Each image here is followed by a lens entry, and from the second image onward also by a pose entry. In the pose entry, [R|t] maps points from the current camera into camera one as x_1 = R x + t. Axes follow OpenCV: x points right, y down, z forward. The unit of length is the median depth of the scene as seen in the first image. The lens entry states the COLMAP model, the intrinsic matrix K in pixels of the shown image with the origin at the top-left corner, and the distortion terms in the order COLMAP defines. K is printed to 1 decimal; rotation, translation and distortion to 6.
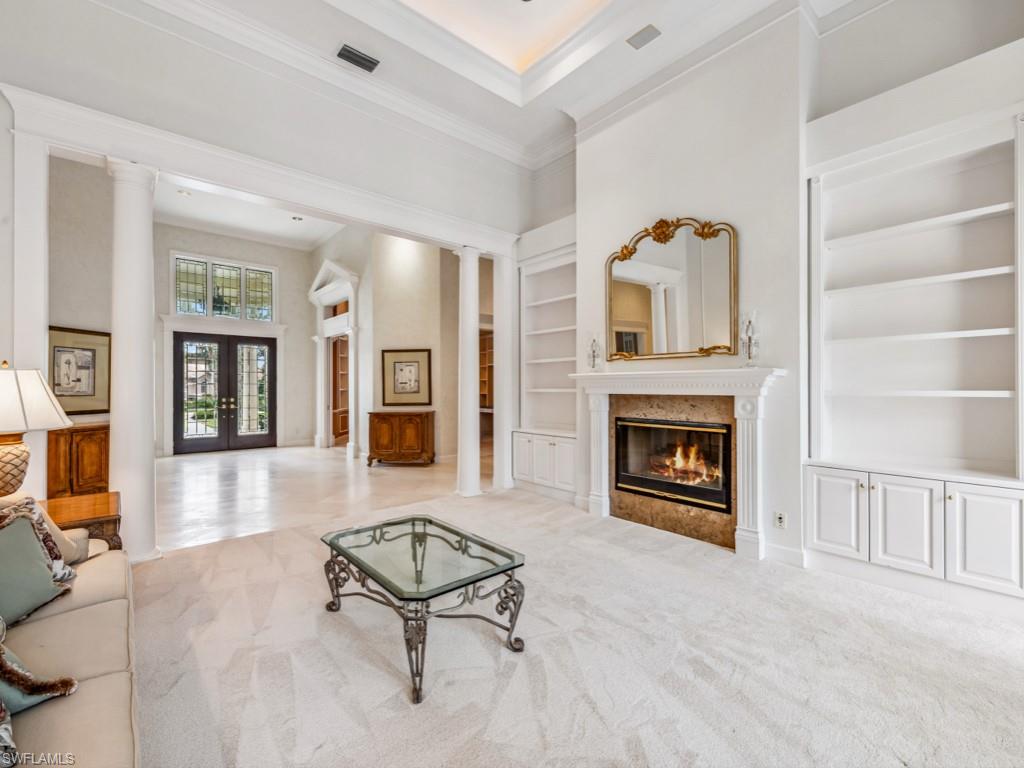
lens RADIAL K [[452.5, 0, 512.1], [0, 452.5, 381.8], [0, 0, 1]] dist [0.008015, -0.001223]
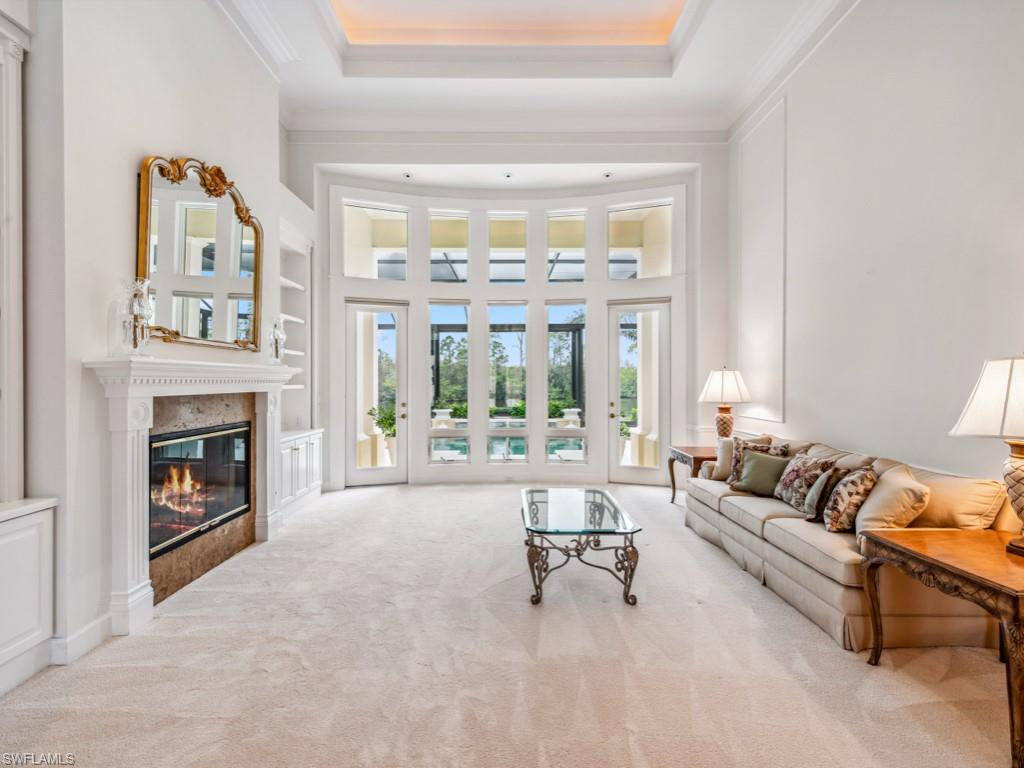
lens RADIAL K [[451.3, 0, 512.8], [0, 451.3, 381.3], [0, 0, 1]] dist [-0.000333, -0.000039]
pose [[-0.753654, -0.000844, 0.657271, -0.560312], [-0.002995, 0.999993, -0.002150, 0.007816], [-0.657264, -0.003589, -0.753651, 1.269078]]
